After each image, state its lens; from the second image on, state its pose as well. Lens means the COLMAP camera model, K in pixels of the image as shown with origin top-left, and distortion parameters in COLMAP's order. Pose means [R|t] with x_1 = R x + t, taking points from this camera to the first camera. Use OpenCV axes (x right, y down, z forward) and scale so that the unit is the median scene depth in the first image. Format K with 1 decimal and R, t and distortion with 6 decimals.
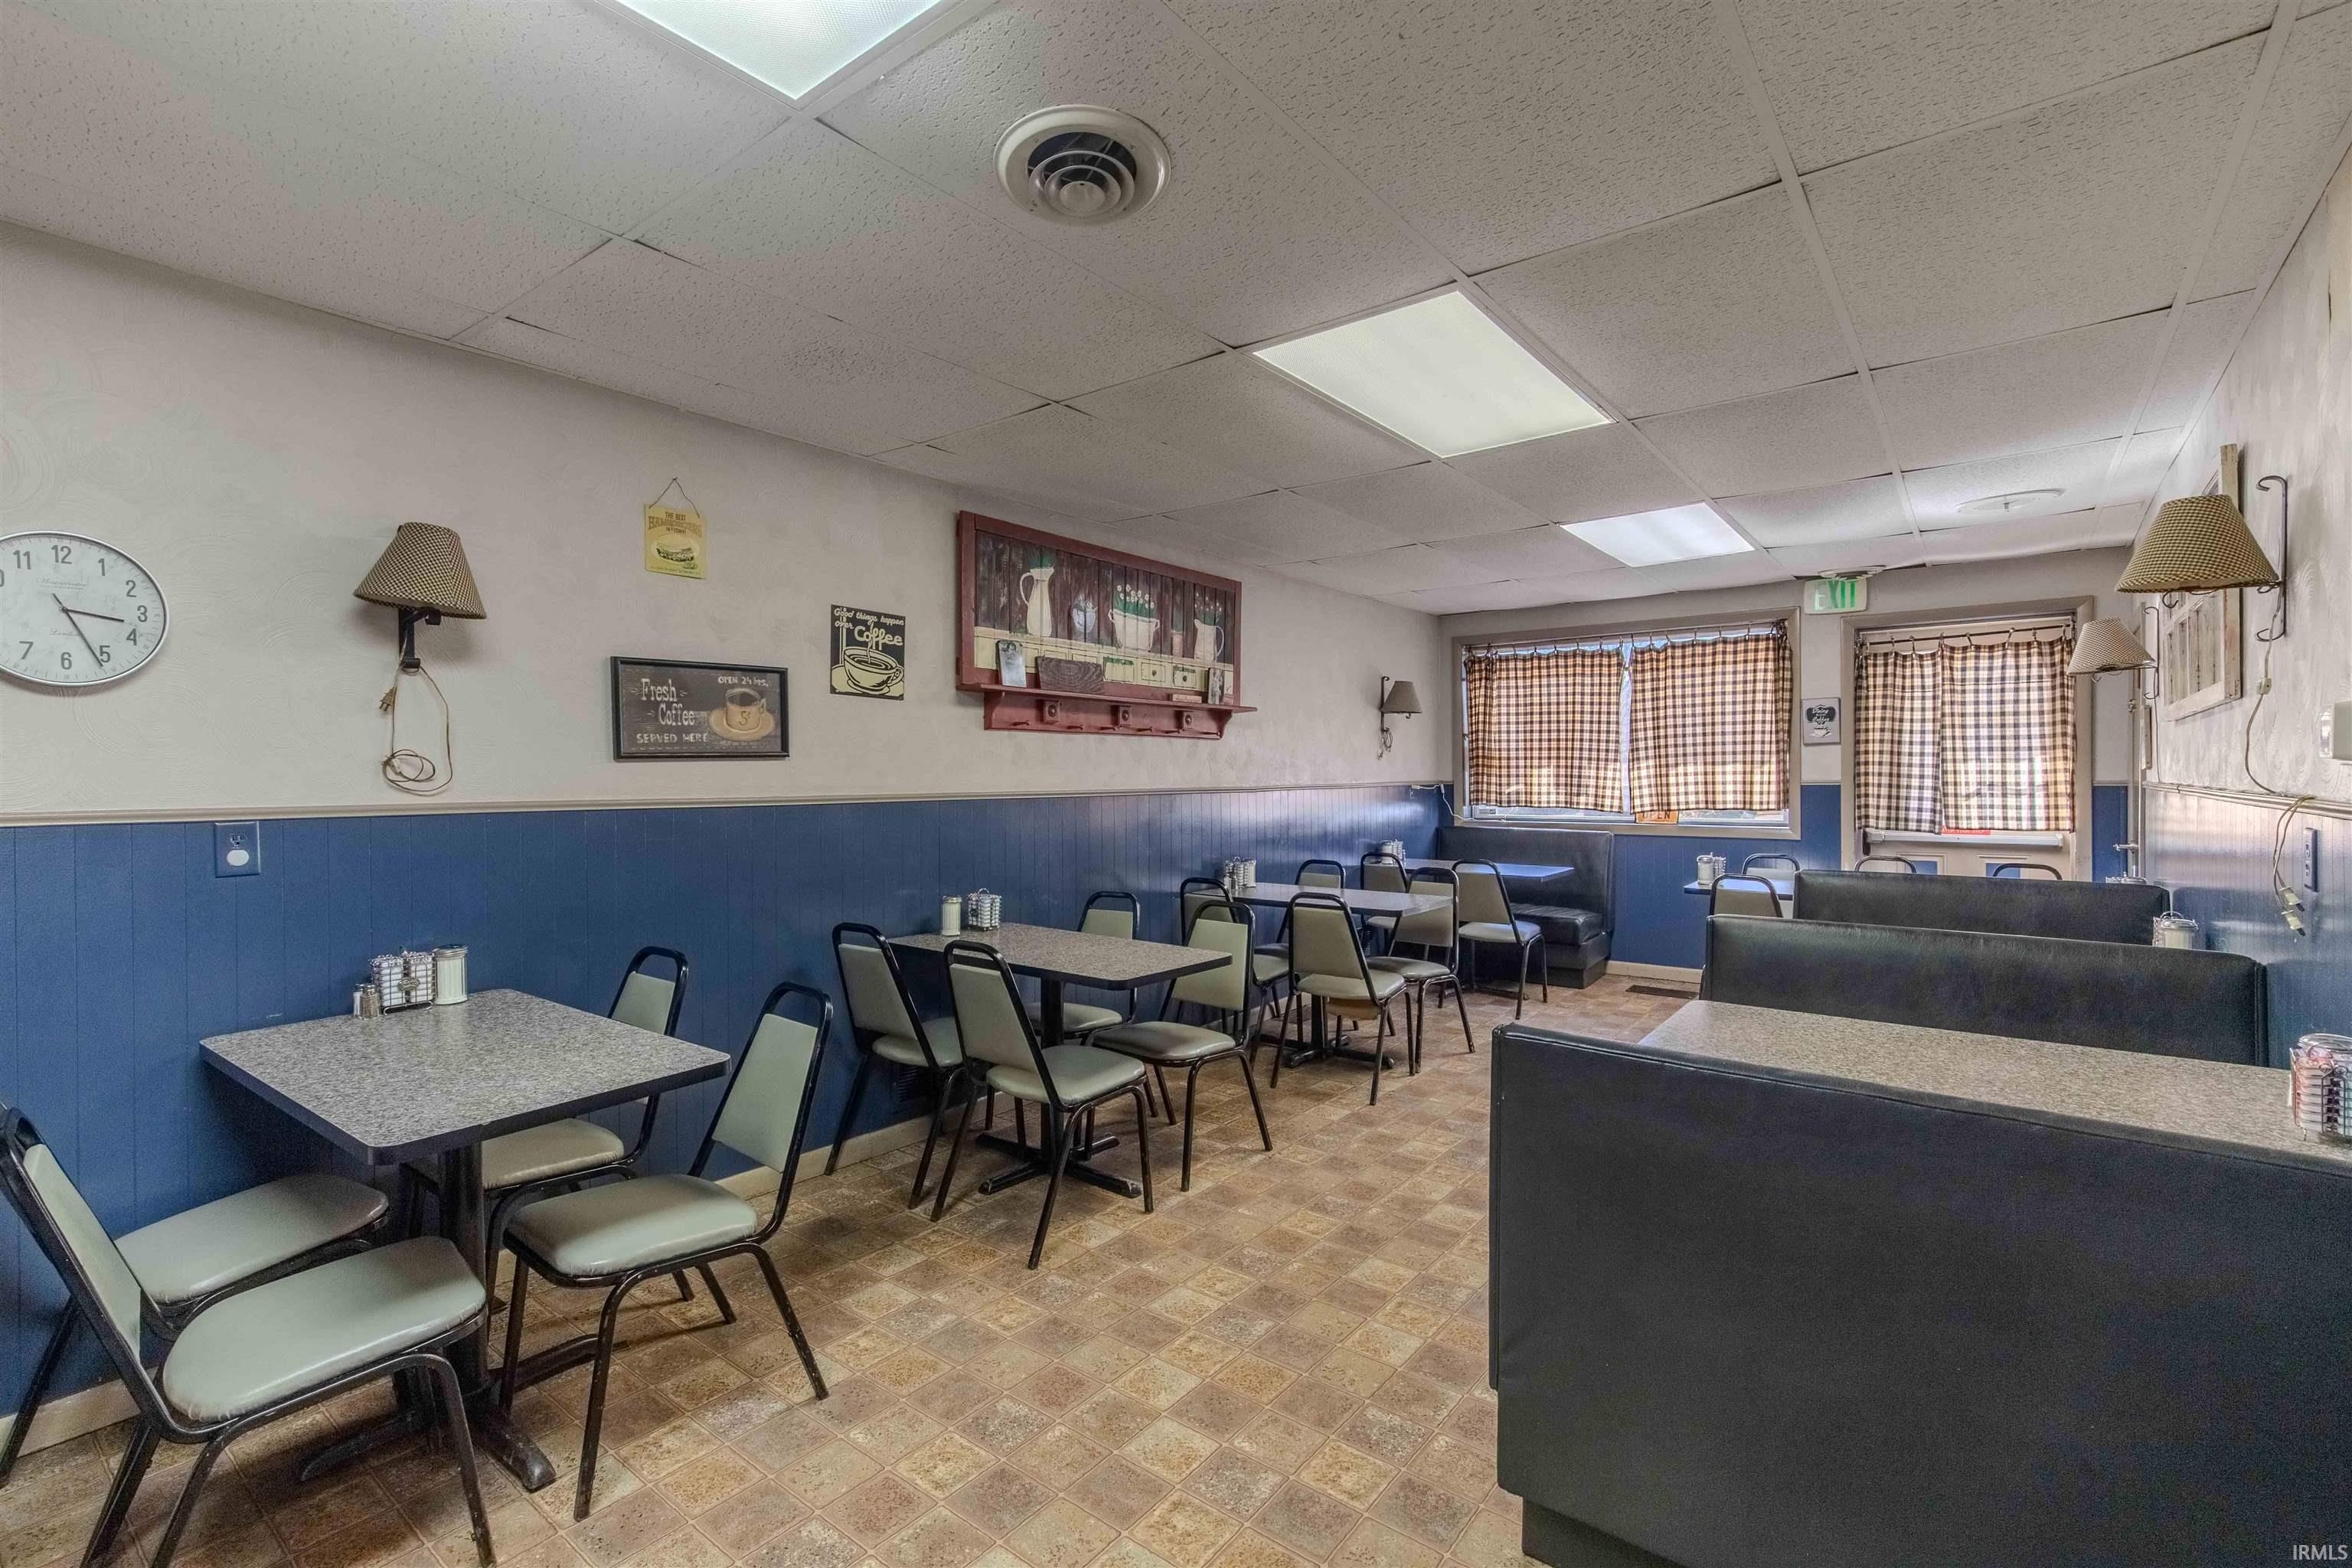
lens RADIAL K [[1056.2, 0, 1155.9], [0, 1056.2, 791.0], [0, 0, 1]] dist [0.006623, -0.001103]
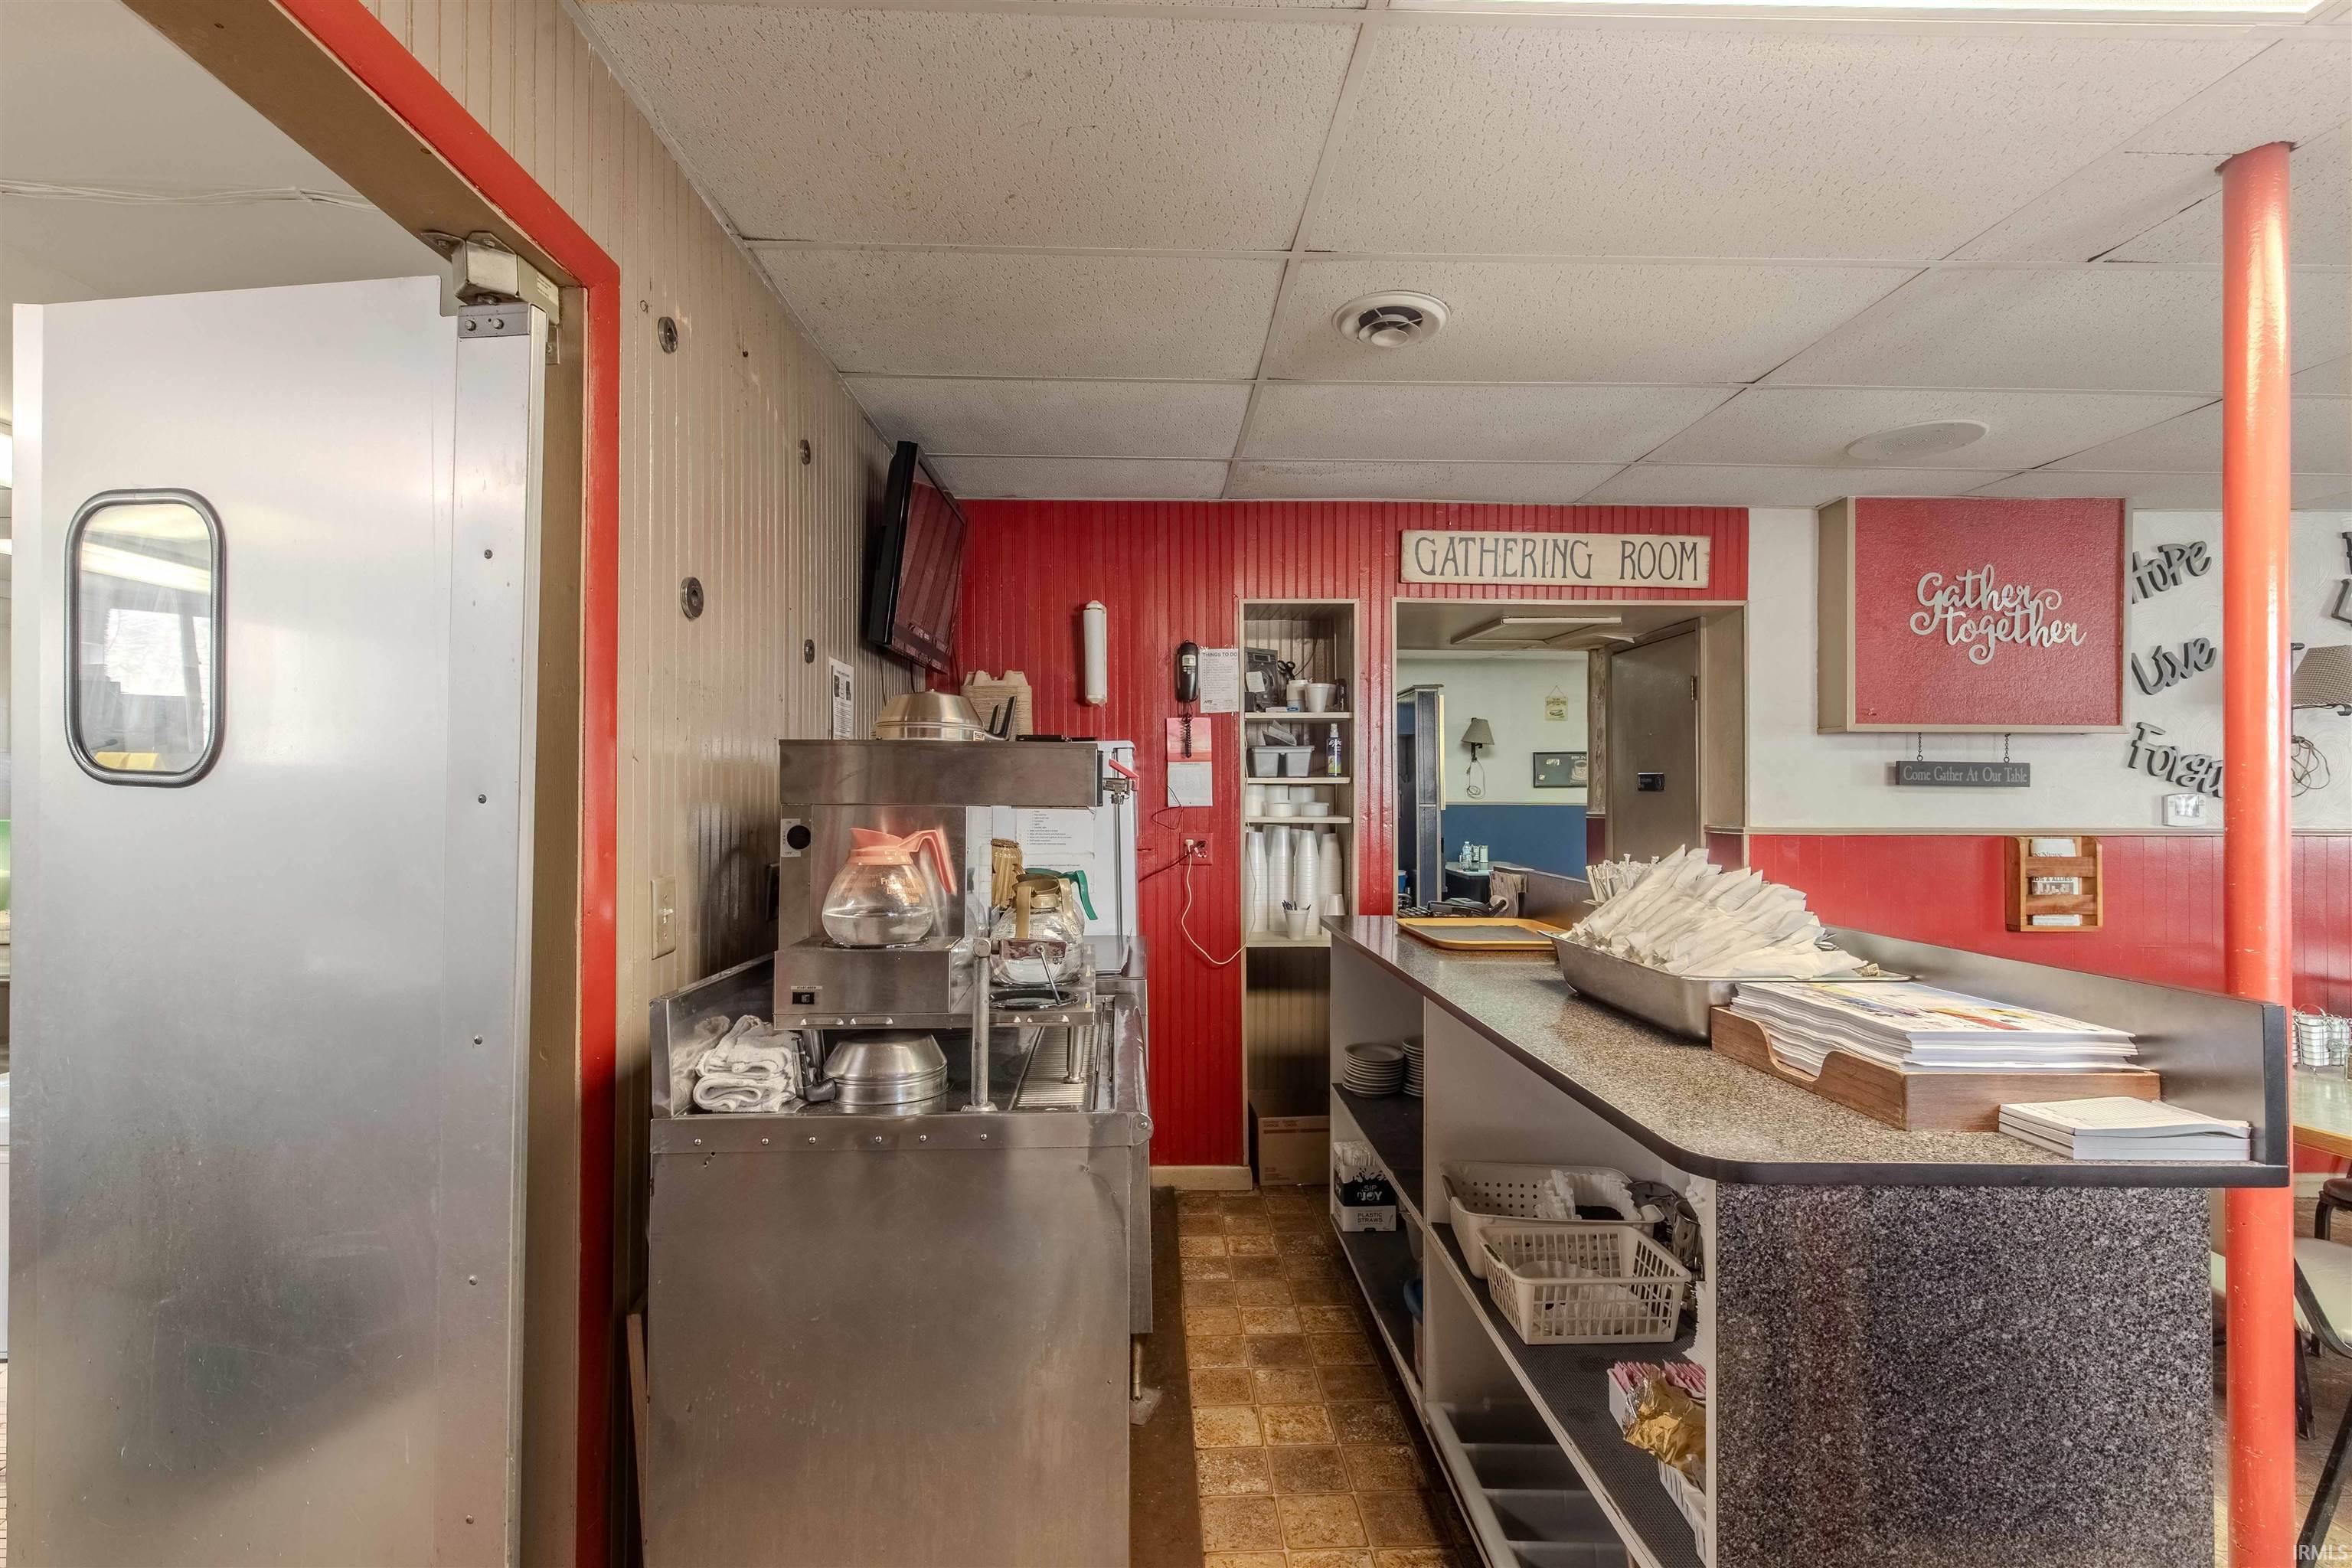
lens RADIAL K [[1056.2, 0, 1170.7], [0, 1056.2, 789.4], [0, 0, 1]] dist [0.006623, -0.001103]
pose [[0.619419, -0.001389, -0.785060, 0.801319], [-0.008784, 0.999924, -0.008700, 0.006471], [0.785012, 0.012285, 0.619359, -1.101768]]
